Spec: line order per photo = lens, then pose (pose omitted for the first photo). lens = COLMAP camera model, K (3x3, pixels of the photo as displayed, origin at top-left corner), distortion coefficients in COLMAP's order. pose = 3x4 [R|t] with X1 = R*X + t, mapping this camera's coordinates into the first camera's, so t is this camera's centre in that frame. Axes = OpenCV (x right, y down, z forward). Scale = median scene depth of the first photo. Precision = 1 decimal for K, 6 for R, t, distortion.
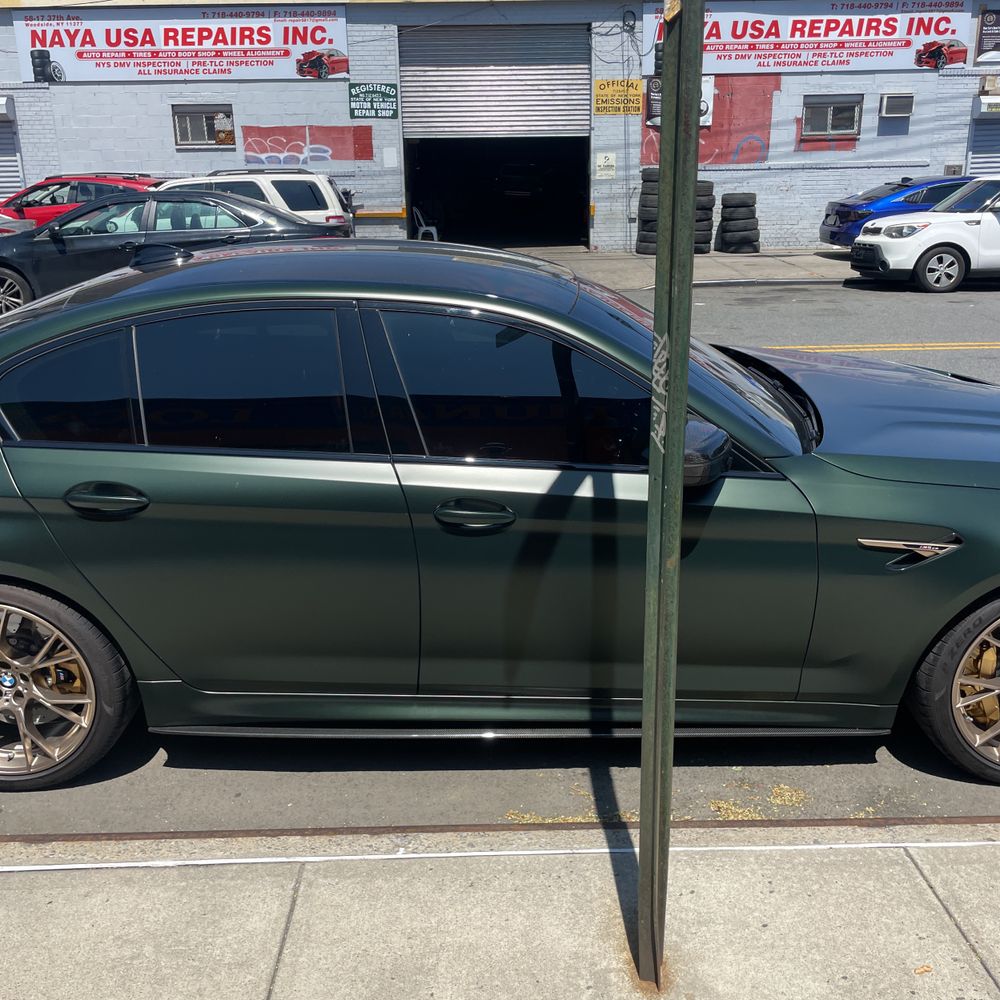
lens RADIAL K [[1024.1, 0, 501.5], [0, 1024.1, 480.9], [0, 0, 1]] dist [0.095344, -0.135675]
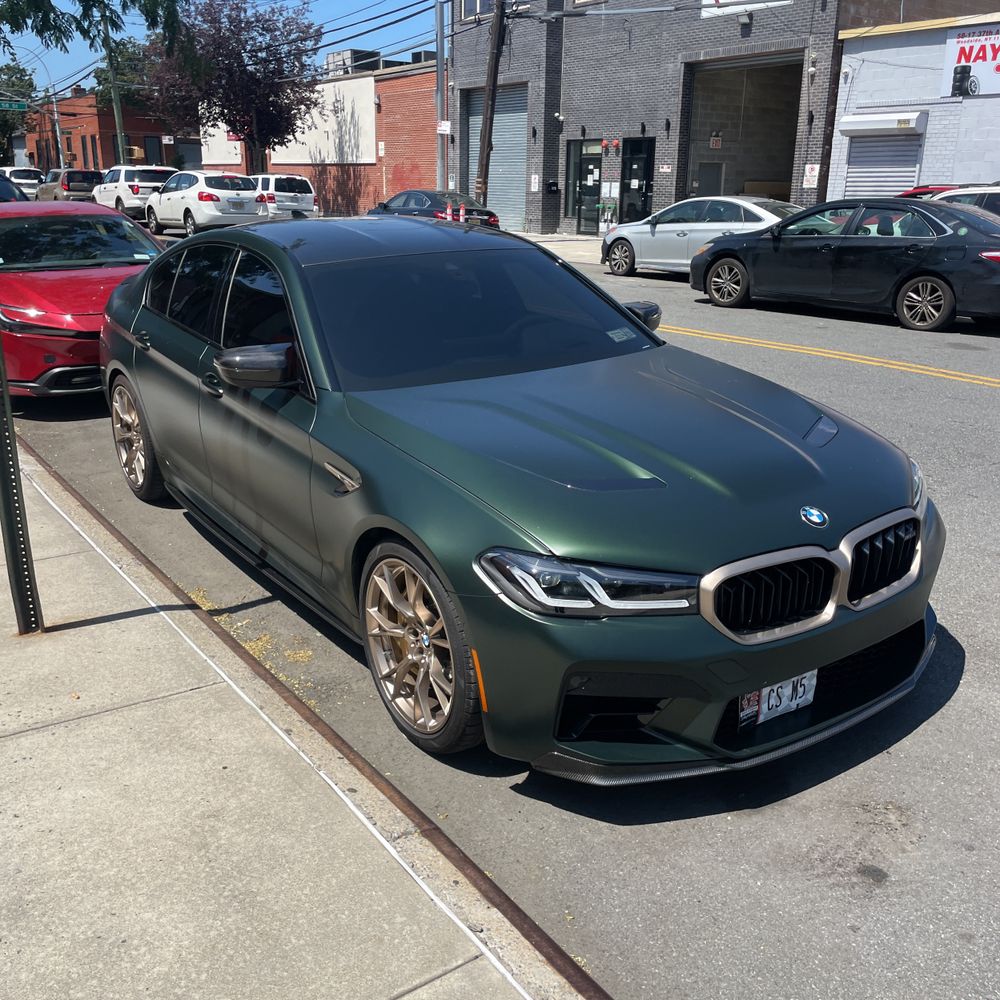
lens RADIAL K [[1024.1, 0, 501.5], [0, 1024.1, 480.9], [0, 0, 1]] dist [0.095344, -0.135675]
pose [[0.567094, 0.251225, -0.784404, 0.212518], [-0.261094, 0.958064, 0.118083, -0.018153], [0.781175, 0.137839, 0.608906, 0.061726]]
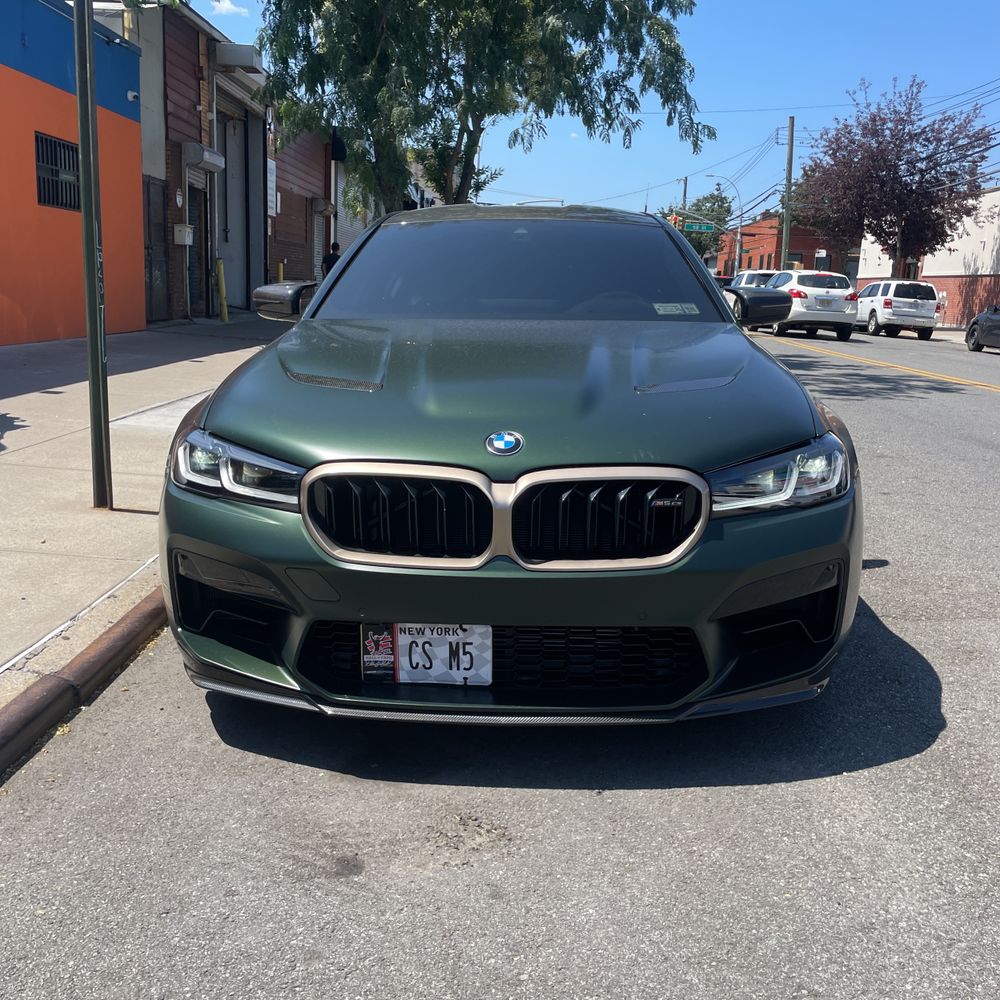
lens RADIAL K [[1024.1, 0, 501.5], [0, 1024.1, 480.9], [0, 0, 1]] dist [0.095344, -0.135675]
pose [[-0.042664, 0.197429, -0.979388, 0.240243], [-0.334594, 0.920850, 0.200204, -0.027208], [0.941396, 0.336239, 0.026771, 0.191855]]
